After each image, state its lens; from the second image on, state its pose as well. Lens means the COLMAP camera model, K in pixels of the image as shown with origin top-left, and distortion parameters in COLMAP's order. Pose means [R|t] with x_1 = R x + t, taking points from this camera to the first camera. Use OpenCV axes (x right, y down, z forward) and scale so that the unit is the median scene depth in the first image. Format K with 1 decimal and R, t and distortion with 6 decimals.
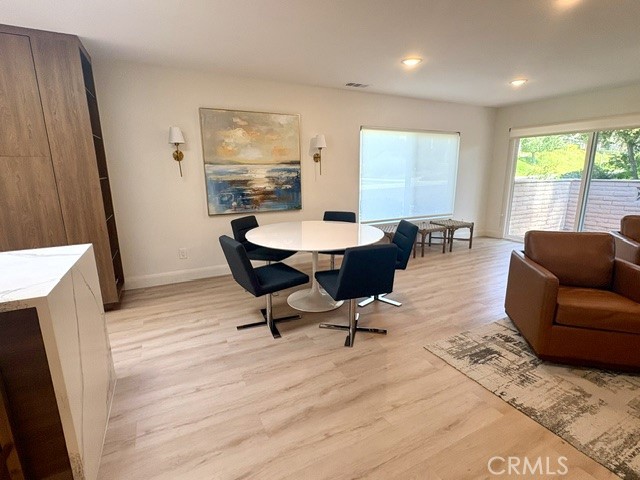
lens RADIAL K [[314.5, 0, 318.5], [0, 314.5, 235.6], [0, 0, 1]] dist [0.004581, 0.001783]
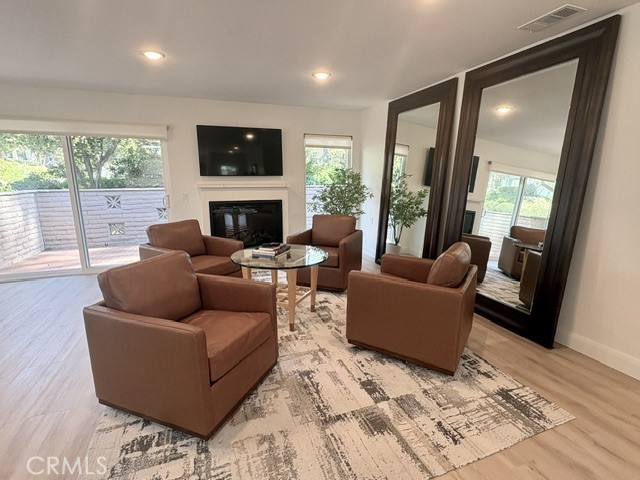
lens RADIAL K [[314.5, 0, 317.5], [0, 314.5, 243.3], [0, 0, 1]] dist [0.004581, 0.001783]
pose [[0.104222, -0.199409, 0.974358, 0.101304], [0.205629, 0.962846, 0.175058, -0.101213], [-0.973065, 0.182111, 0.141354, 0.506535]]
